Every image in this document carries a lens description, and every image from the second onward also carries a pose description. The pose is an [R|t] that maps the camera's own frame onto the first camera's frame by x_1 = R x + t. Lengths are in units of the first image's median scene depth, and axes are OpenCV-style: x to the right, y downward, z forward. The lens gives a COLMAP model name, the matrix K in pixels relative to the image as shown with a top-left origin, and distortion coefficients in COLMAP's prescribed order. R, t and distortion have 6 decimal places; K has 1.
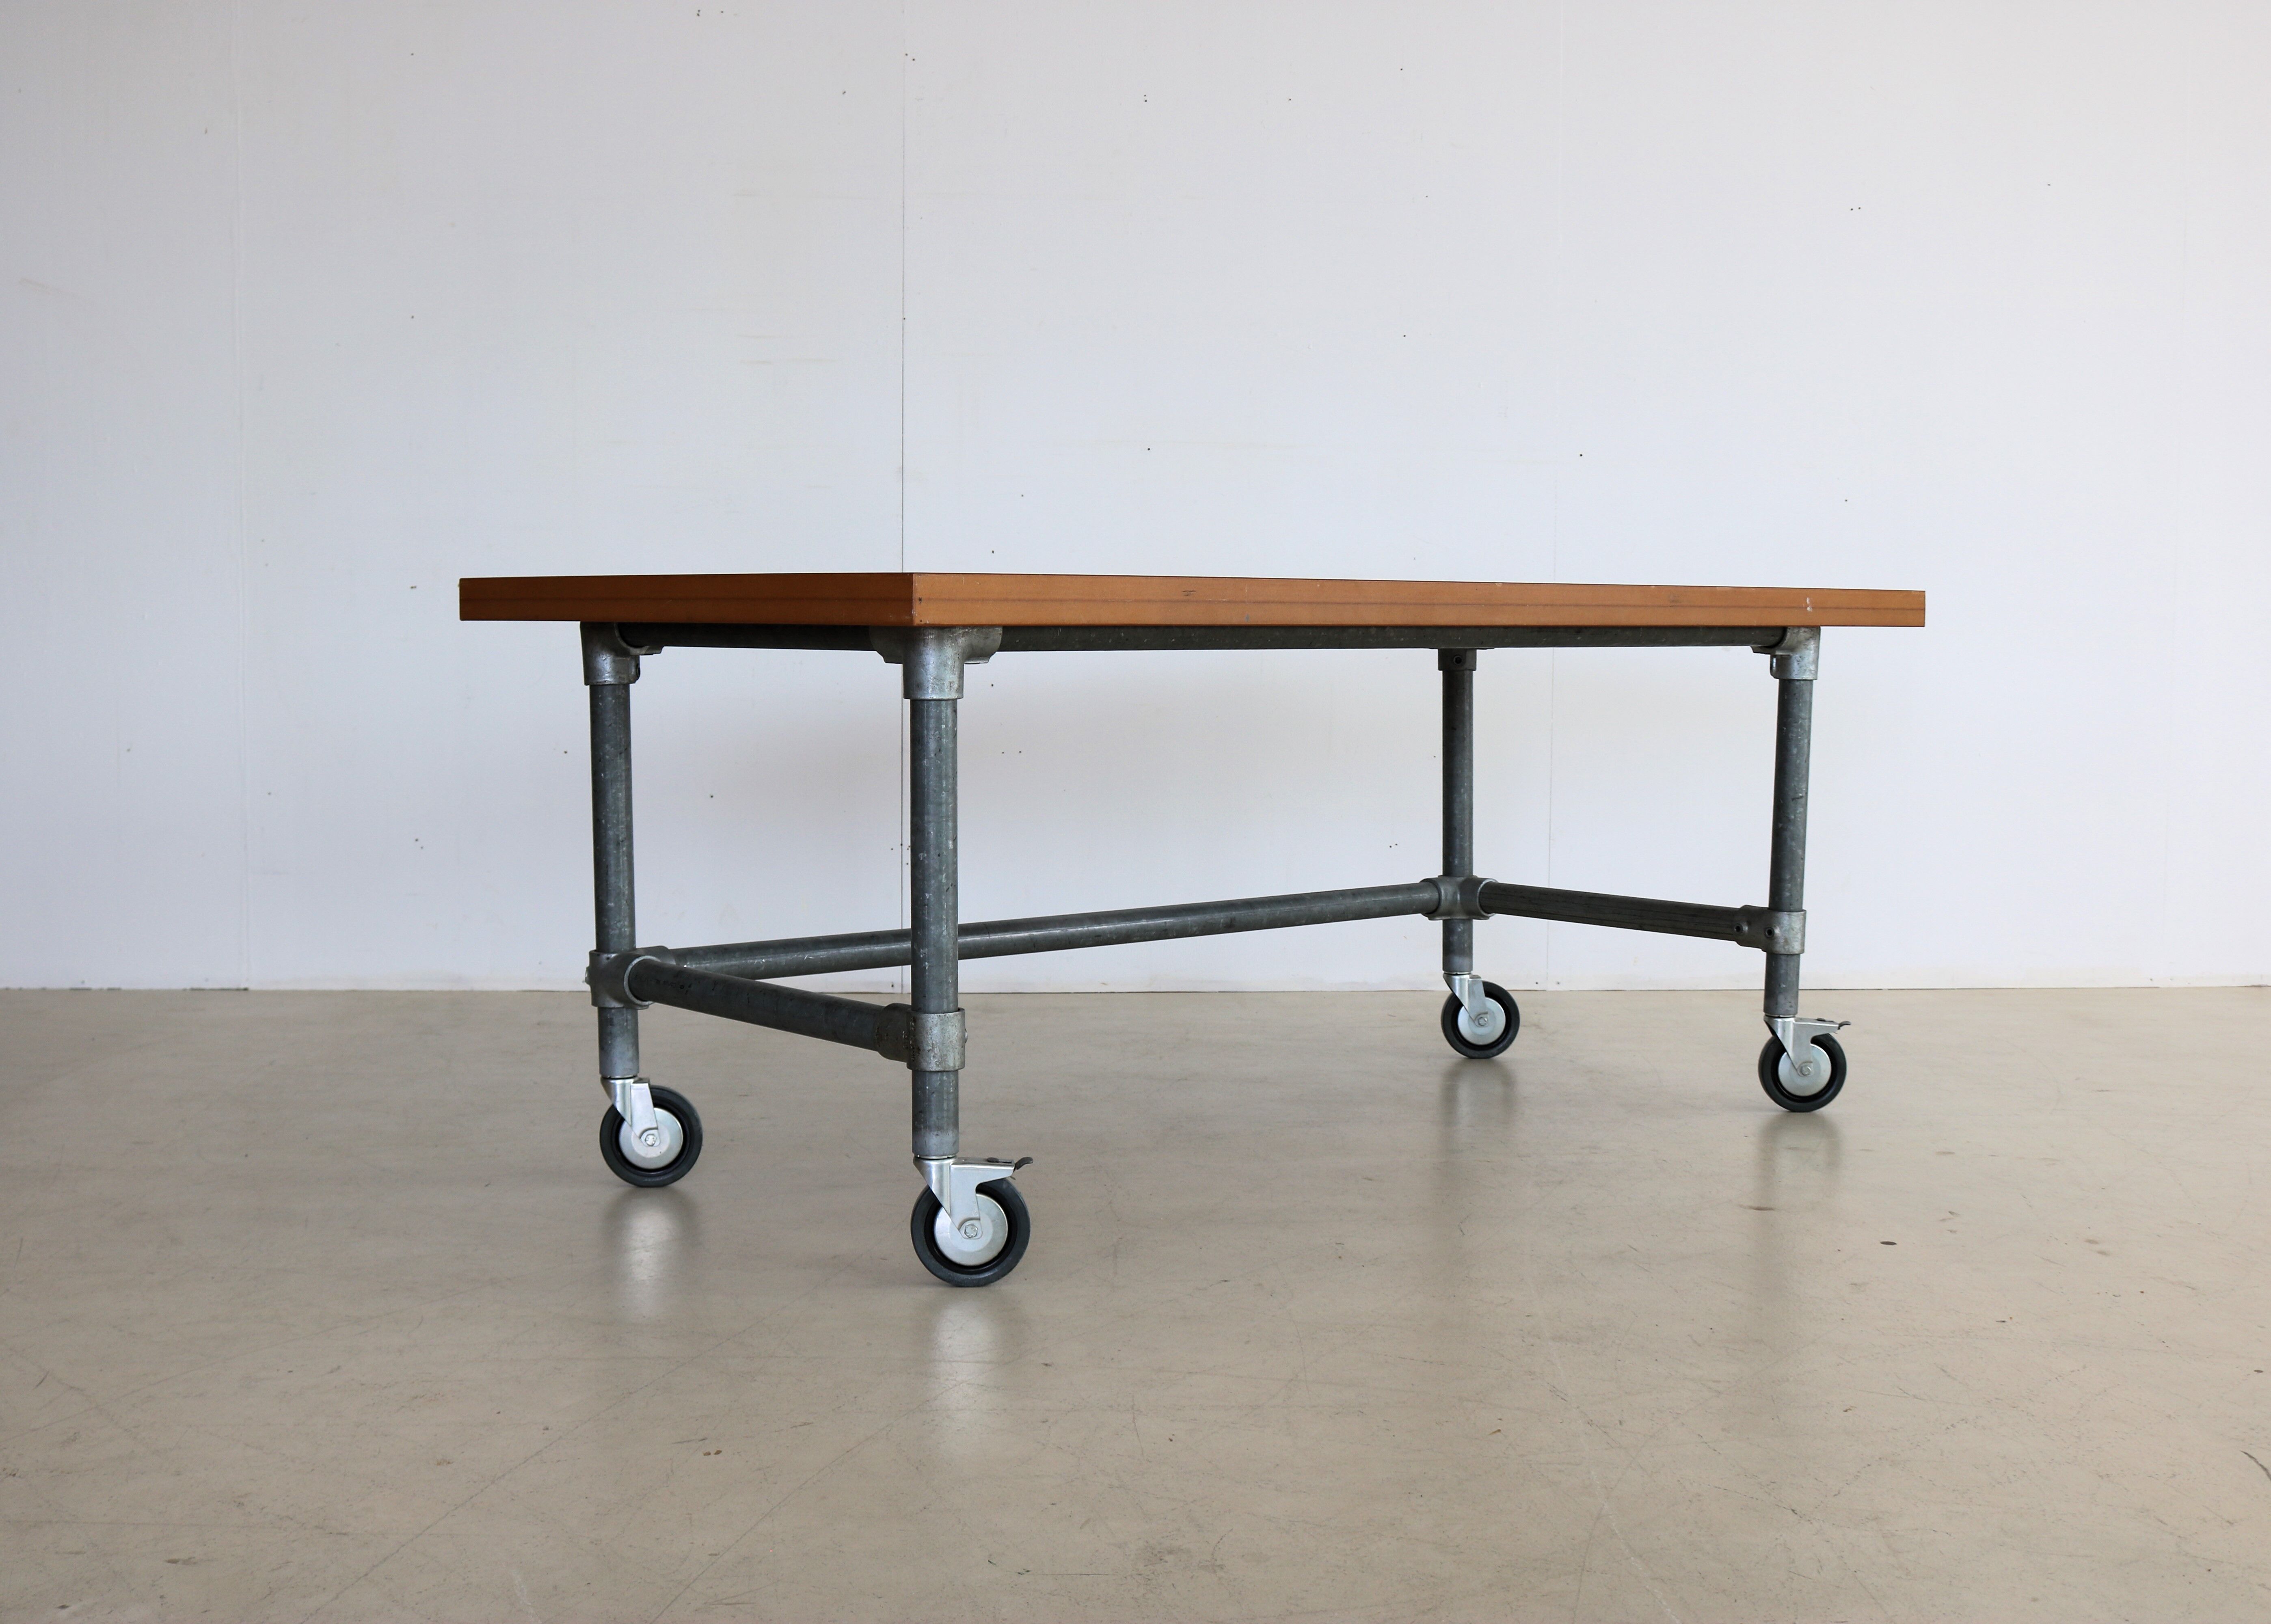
lens RADIAL K [[2806.8, 0, 1180.7], [0, 2806.8, 798.3], [0, 0, 1]] dist [-0.090735, 0.000000]
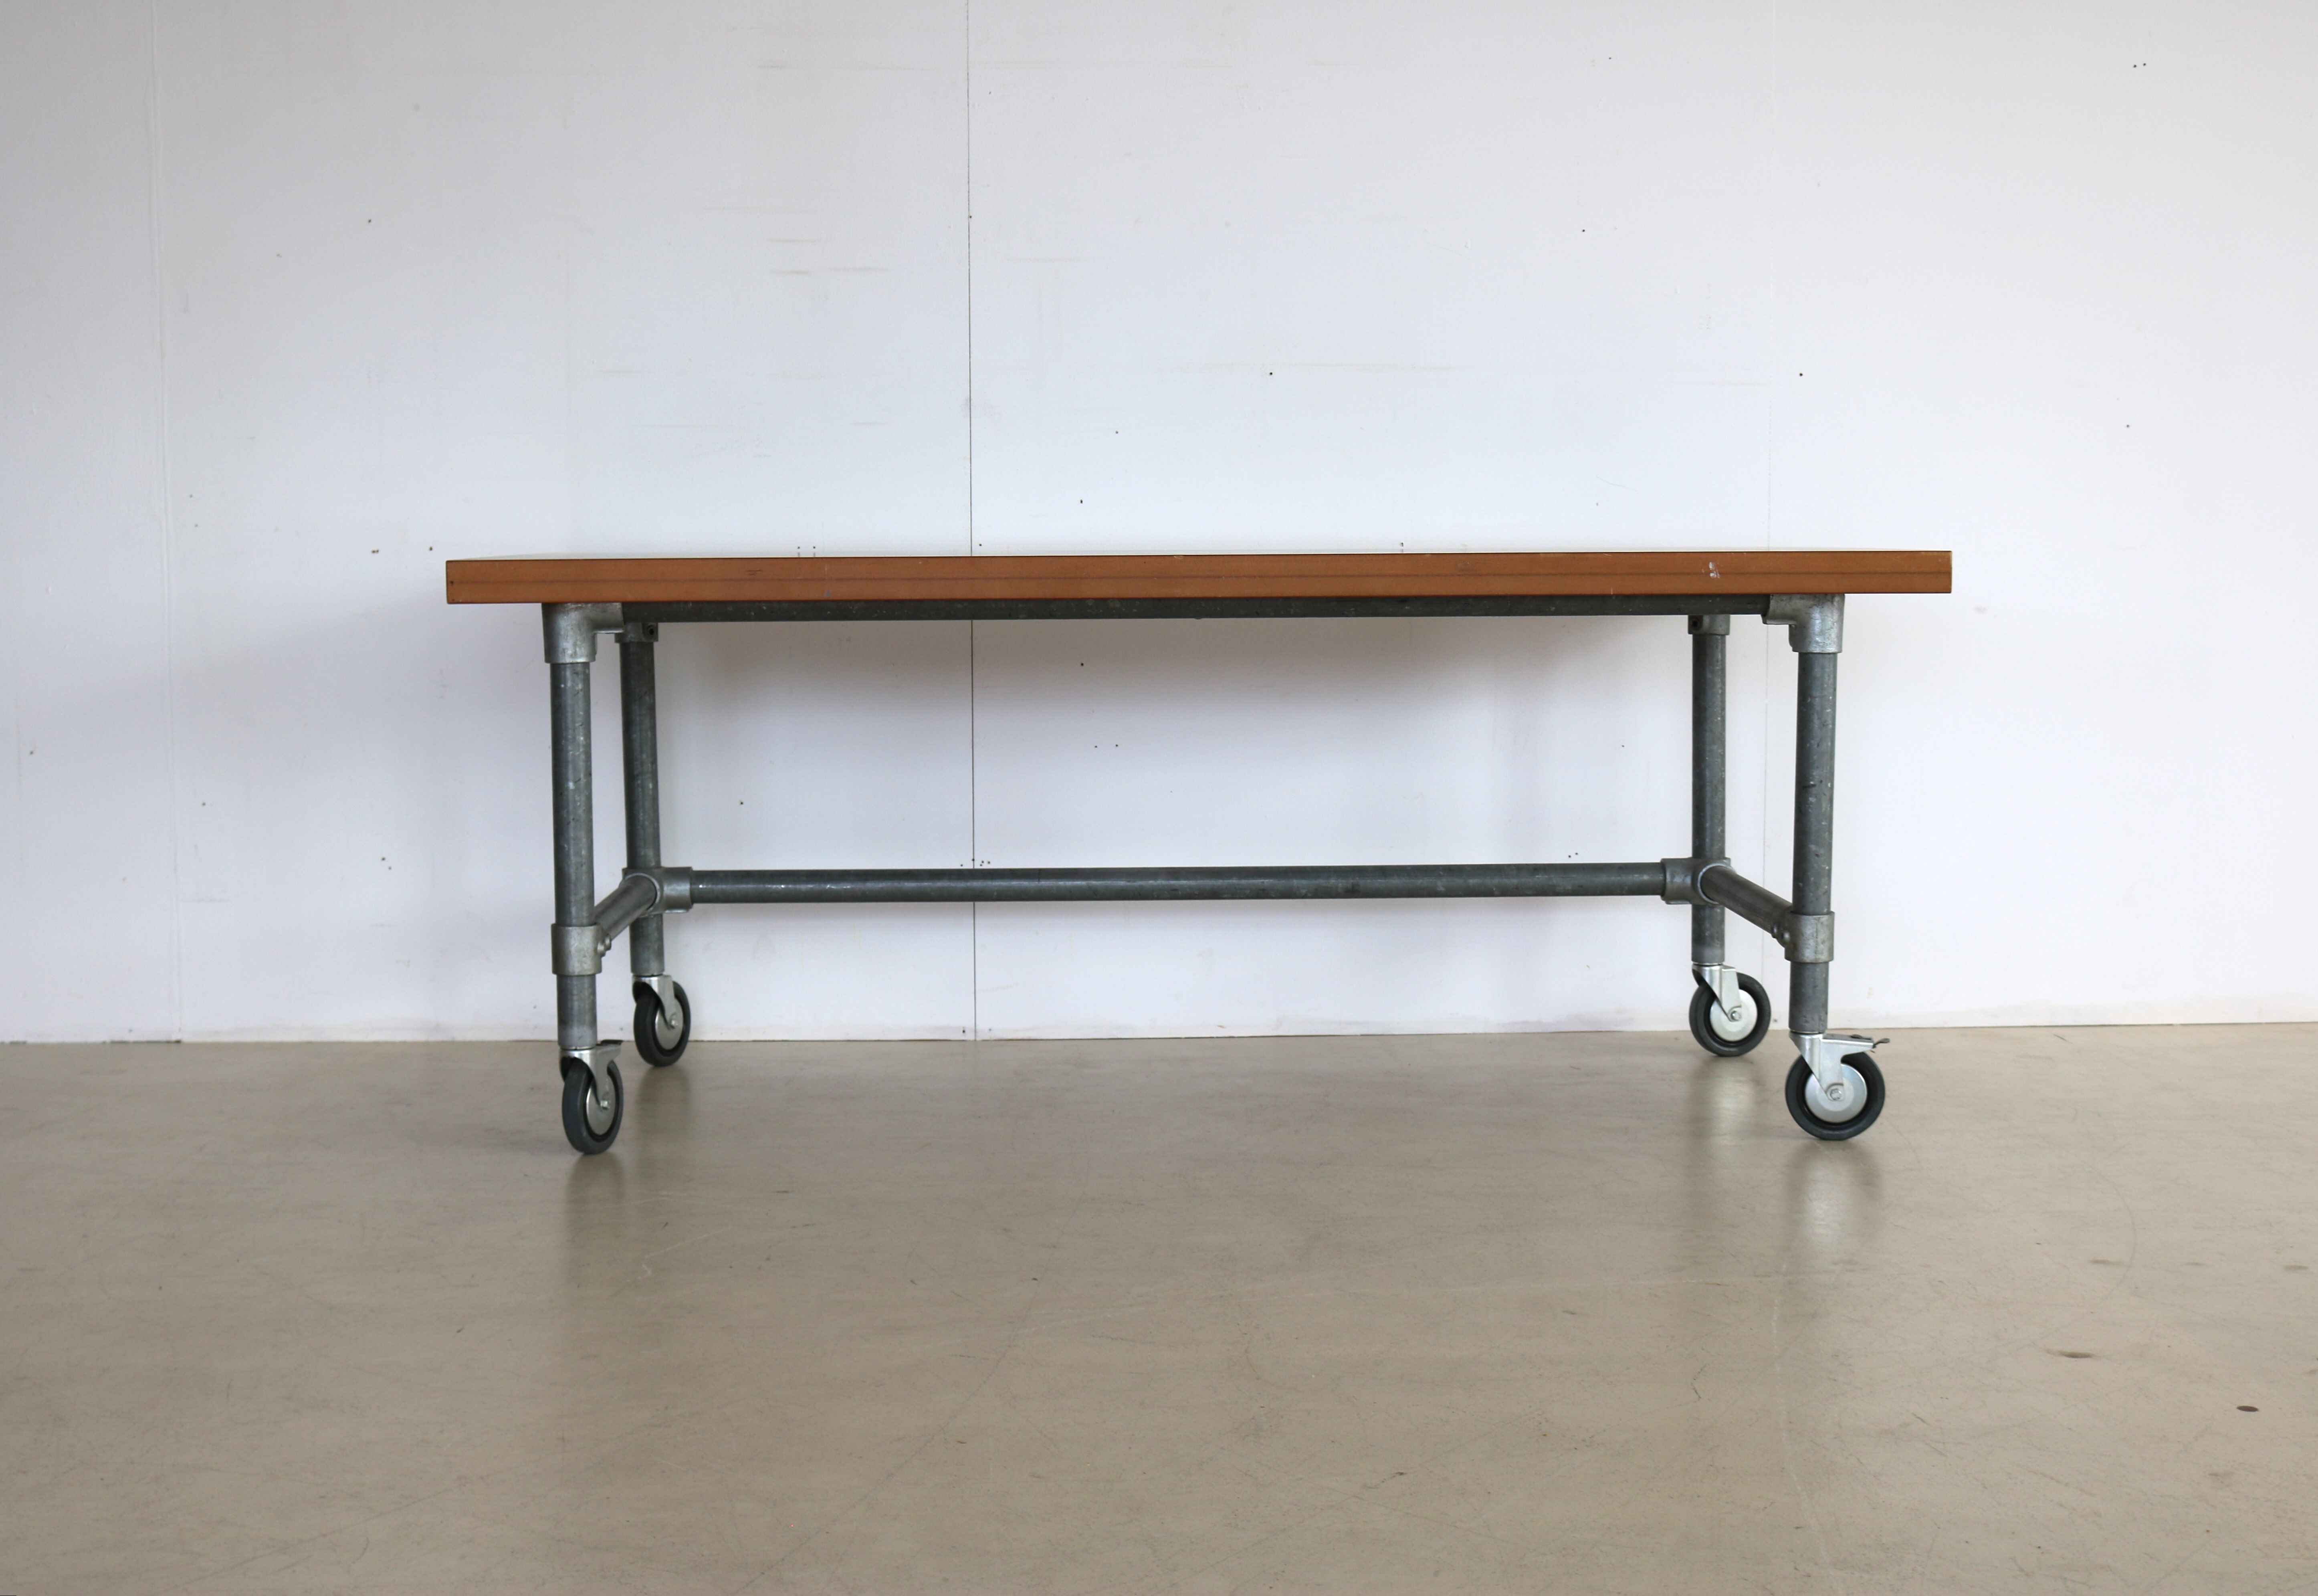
lens RADIAL K [[3273.4, 0, 1164.1], [0, 3273.4, 798.7], [0, 0, 1]] dist [-0.082595, 0.000000]
pose [[0.759090, 0.044344, -0.649474, 0.757336], [-0.033695, 0.999016, 0.028828, -0.019560], [0.650113, 0.000001, 0.759837, 0.082534]]
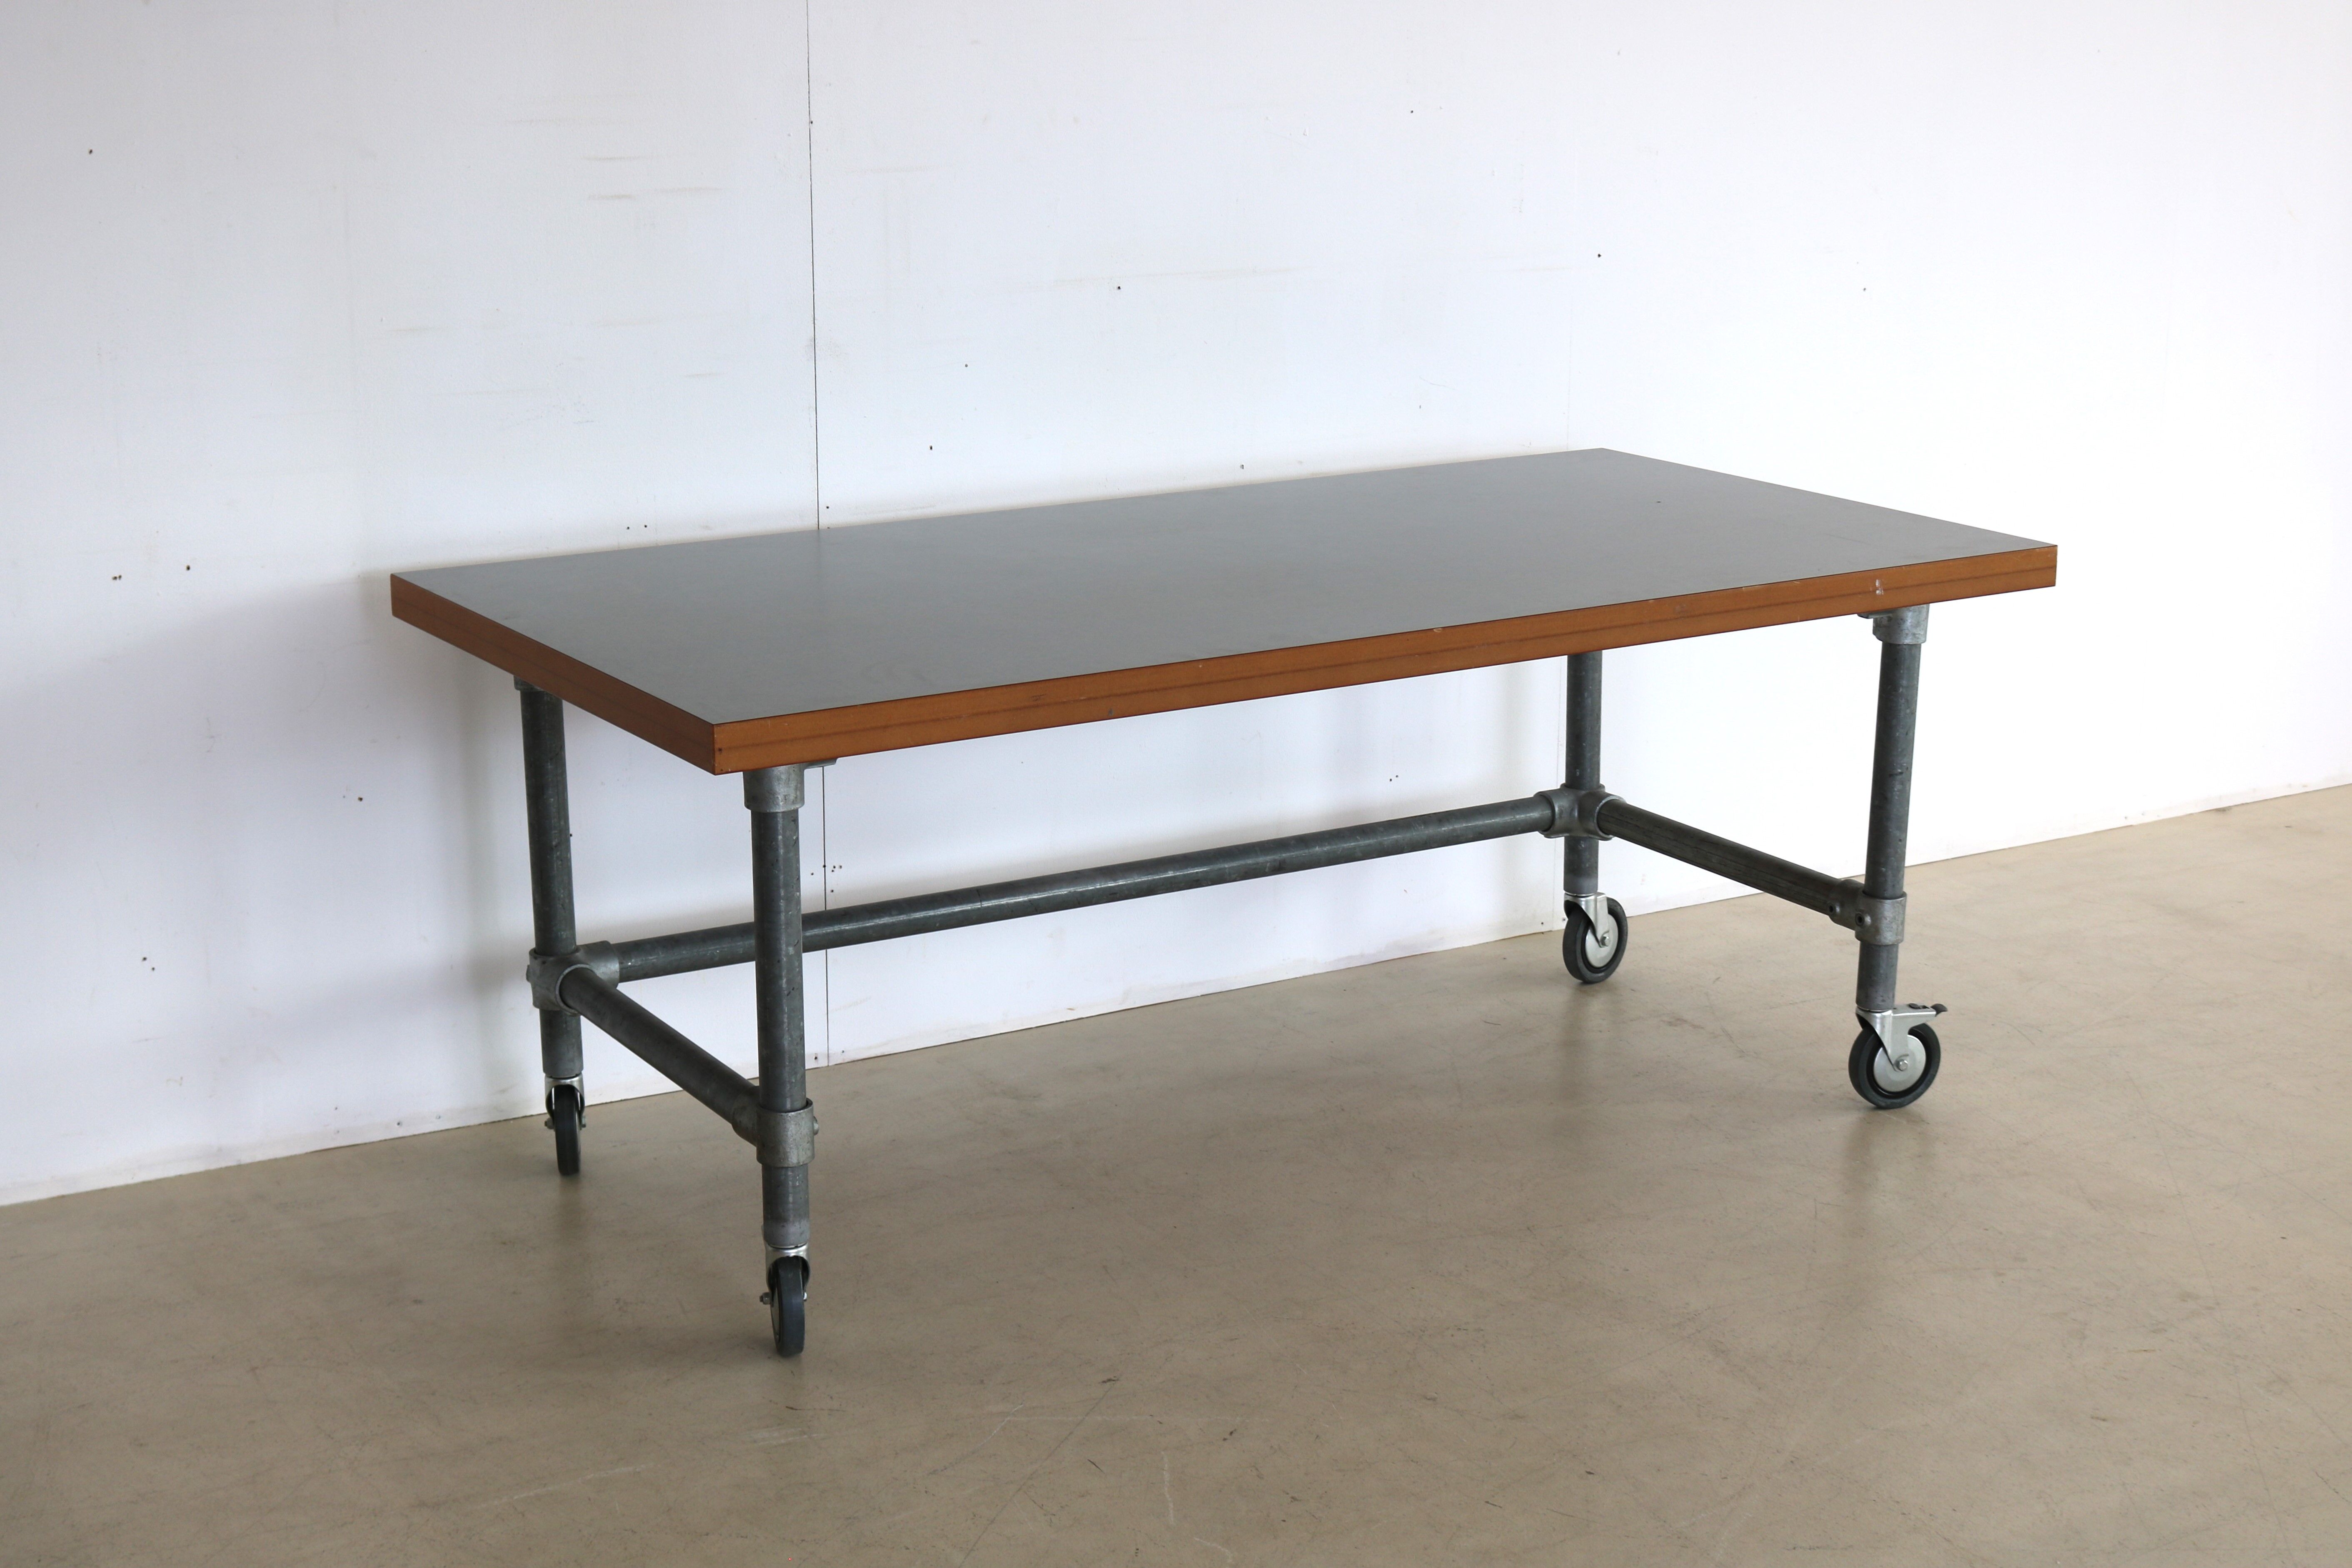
lens RADIAL K [[3800.2, 0, 1178.2], [0, 3800.2, 773.1], [0, 0, 1]] dist [-0.042938, 0.000000]
pose [[0.980649, 0.043947, -0.190780, 0.232948], [-0.009595, 0.984098, 0.177369, -0.216485], [0.195541, -0.172106, 0.965476, -0.206404]]
